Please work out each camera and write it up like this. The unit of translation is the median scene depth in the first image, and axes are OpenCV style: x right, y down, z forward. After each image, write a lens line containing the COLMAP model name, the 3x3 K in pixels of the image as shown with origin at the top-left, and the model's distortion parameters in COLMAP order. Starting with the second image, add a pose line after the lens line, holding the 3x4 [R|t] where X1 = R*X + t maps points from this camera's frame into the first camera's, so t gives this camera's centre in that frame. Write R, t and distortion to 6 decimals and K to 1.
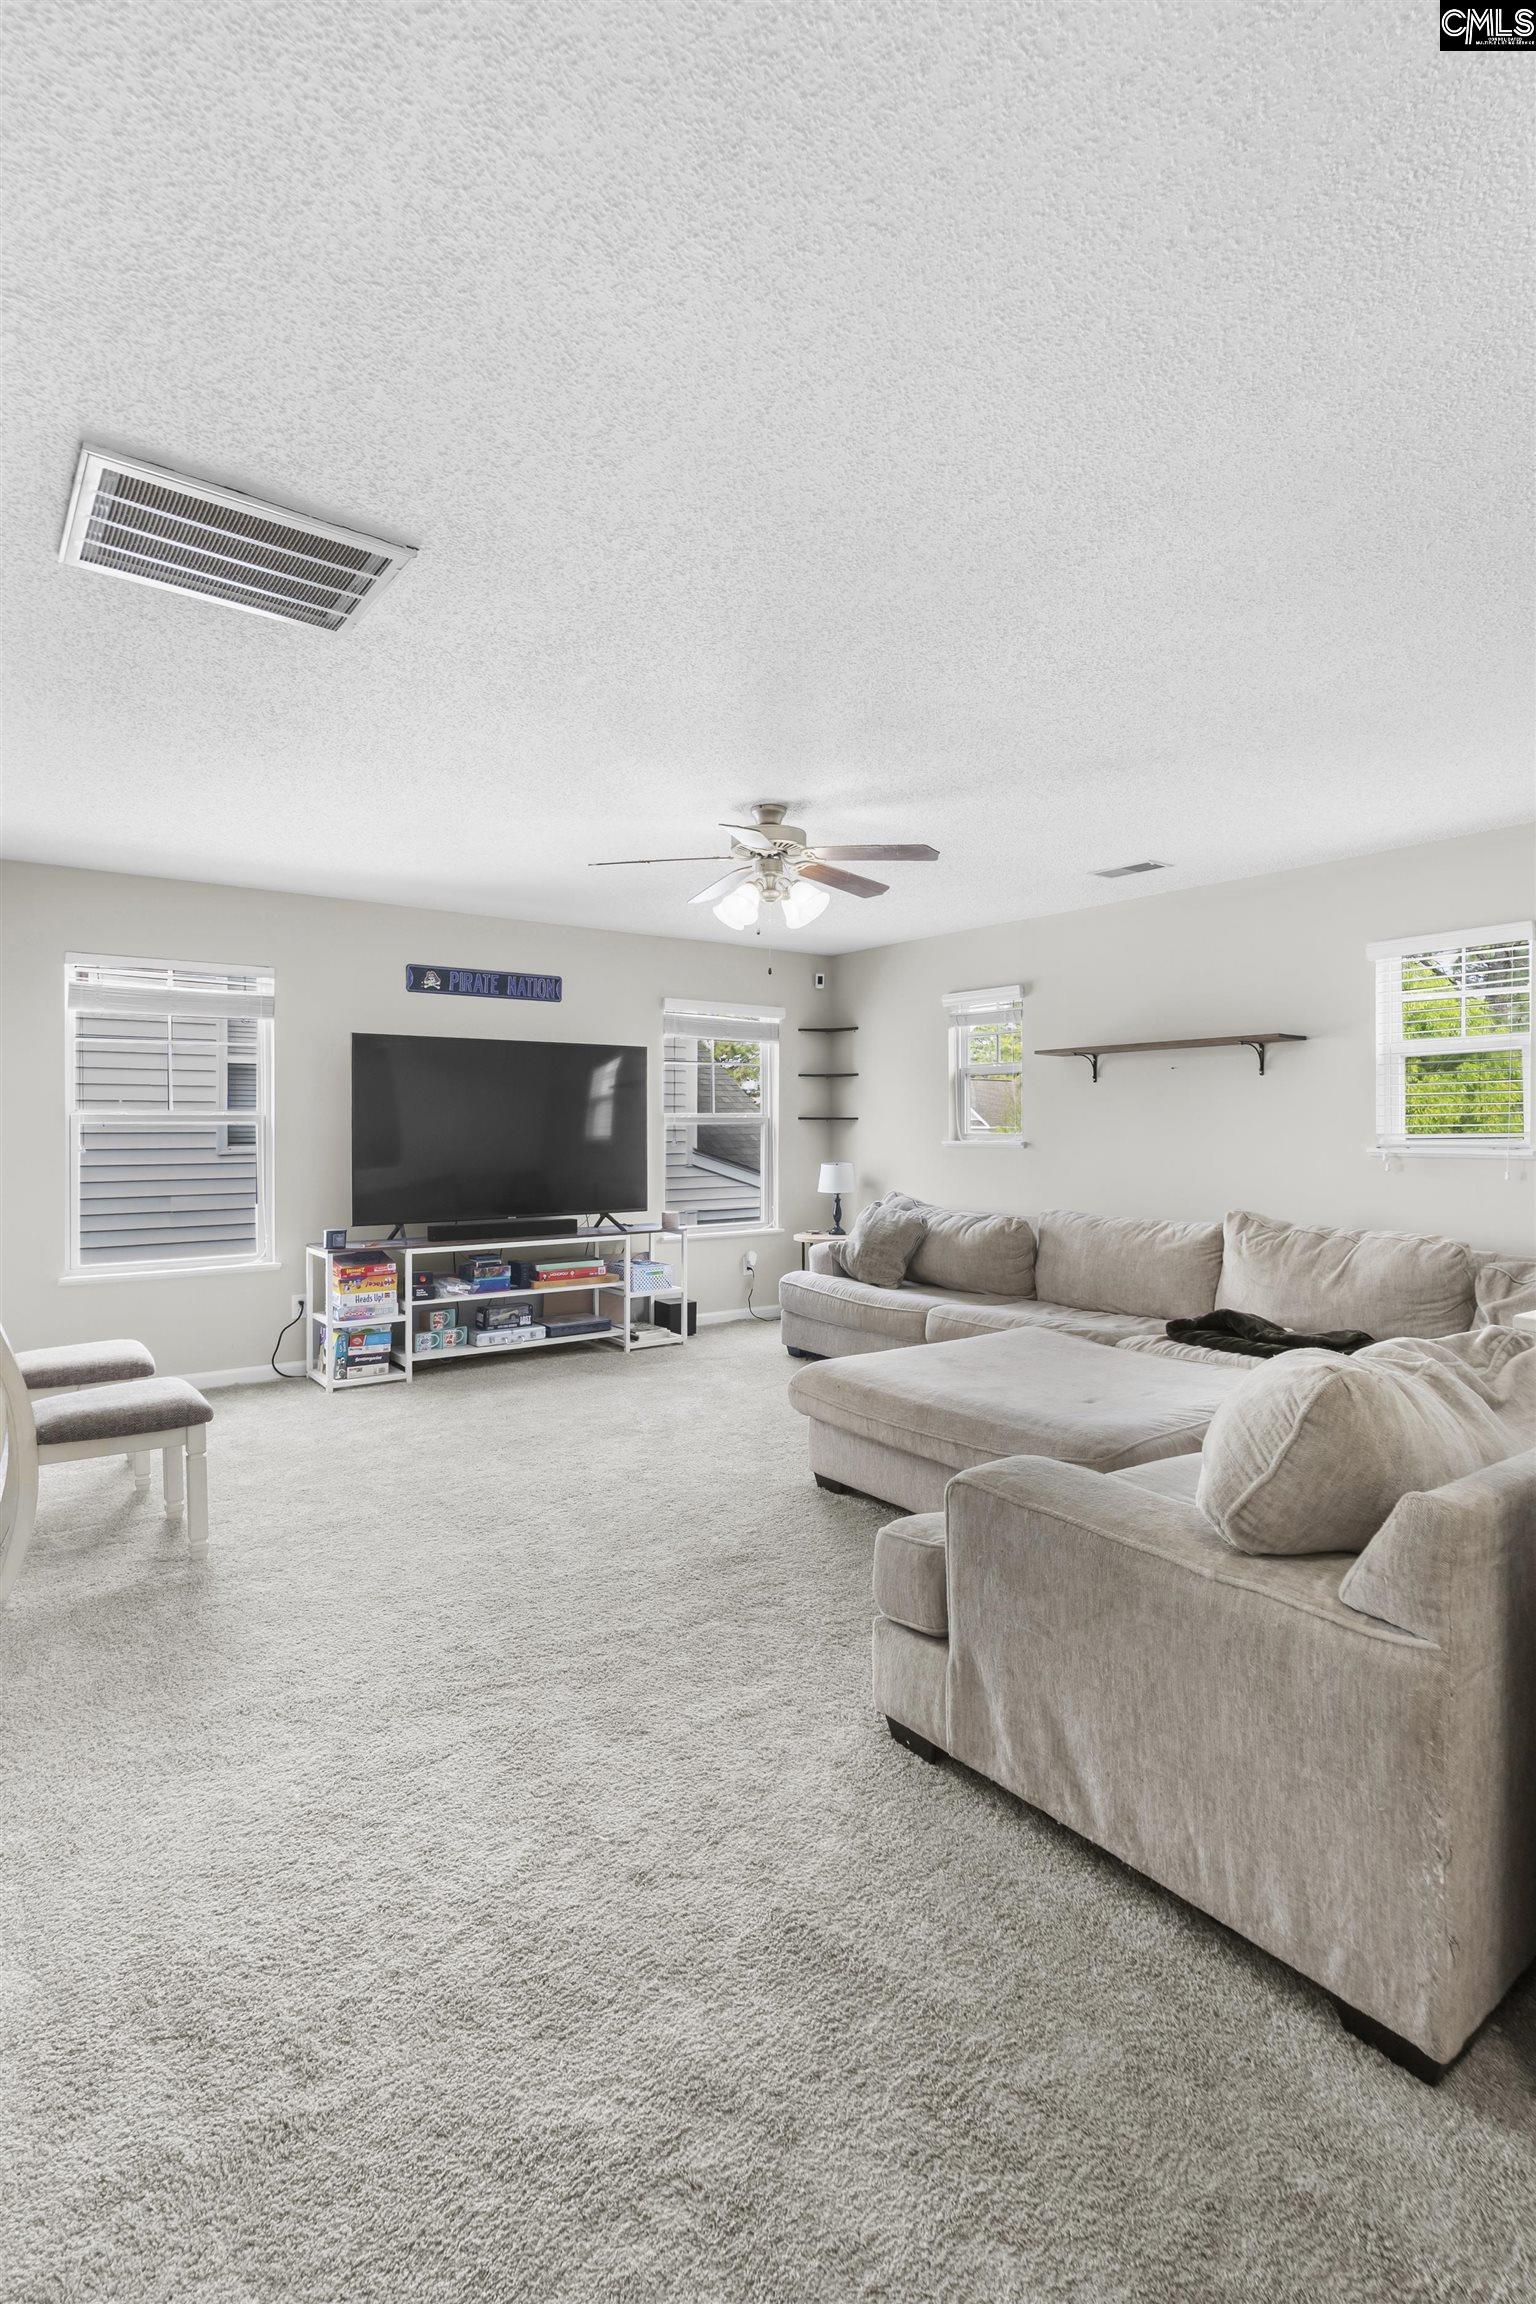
lens RADIAL K [[1058.6, 0, 766.3], [0, 1058.6, 1149.7], [0, 0, 1]] dist [-0.005646, 0.000263]
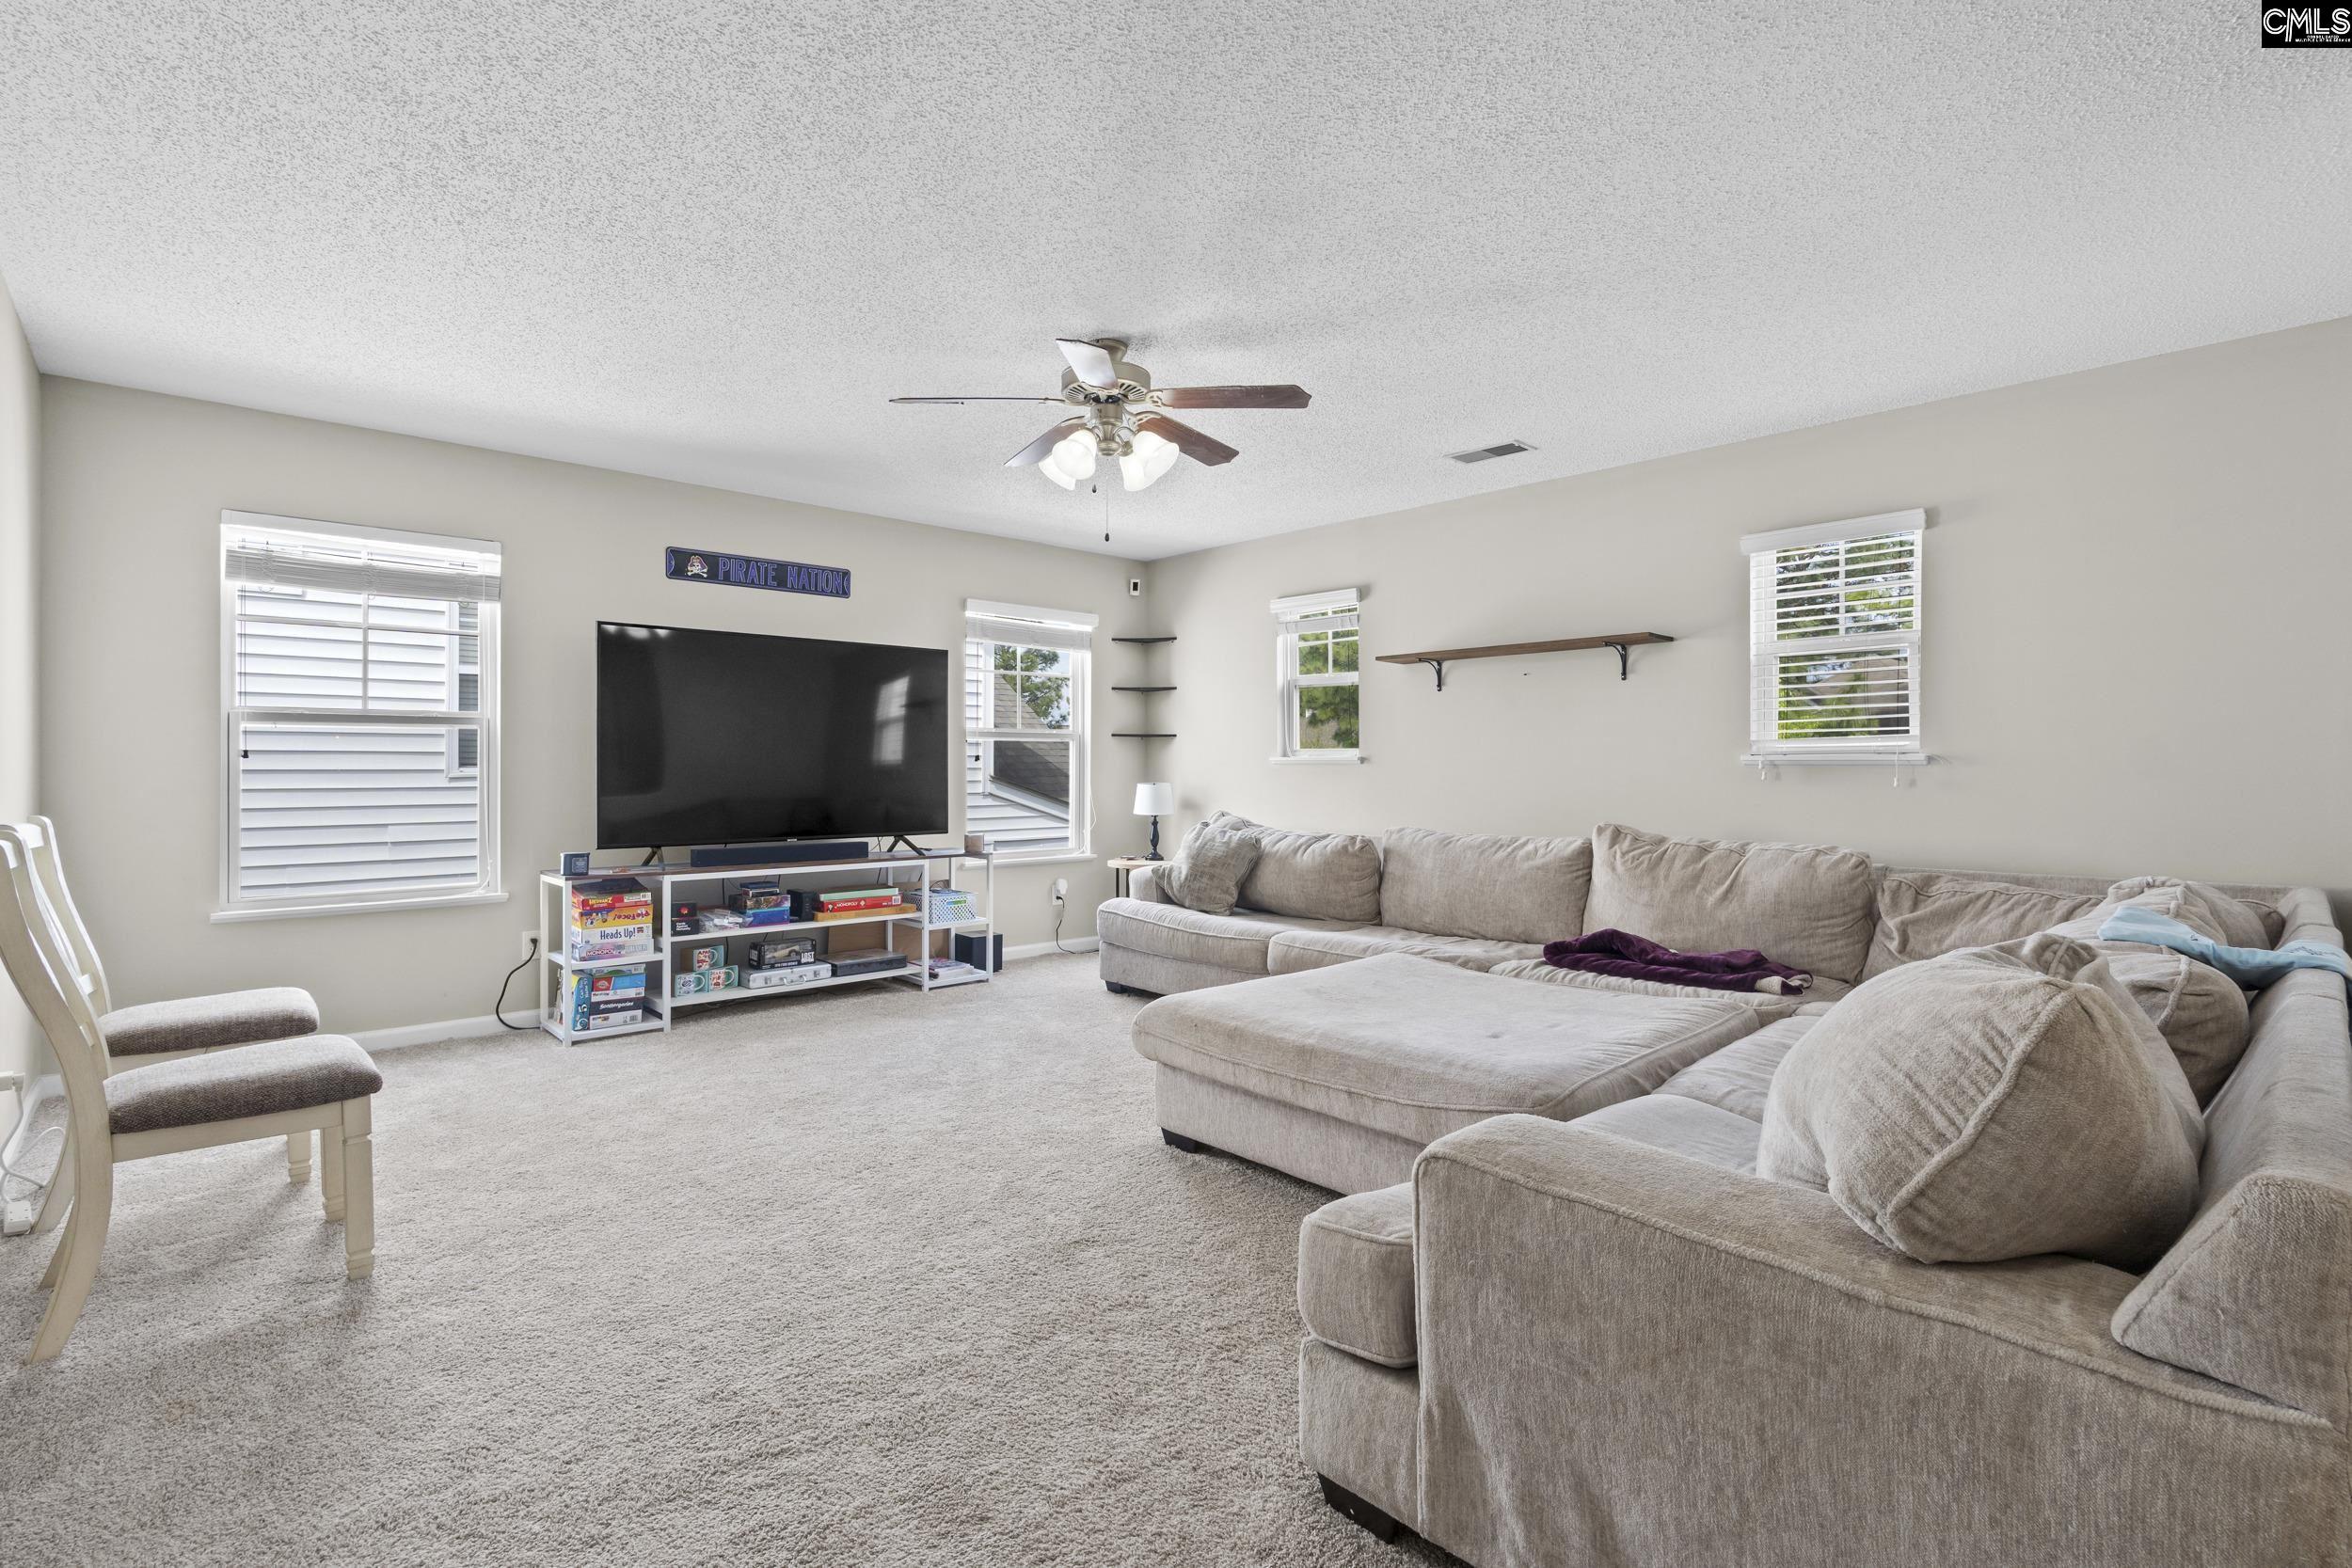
lens RADIAL K [[1080.6, 0, 1181.1], [0, 1080.6, 777.9], [0, 0, 1]] dist [-0.005646, 0.000263]
pose [[0.993879, 0.001208, 0.110465, -0.041263], [-0.000751, 0.999991, -0.004184, 0.034424], [-0.110470, 0.004076, 0.993871, 0.166206]]
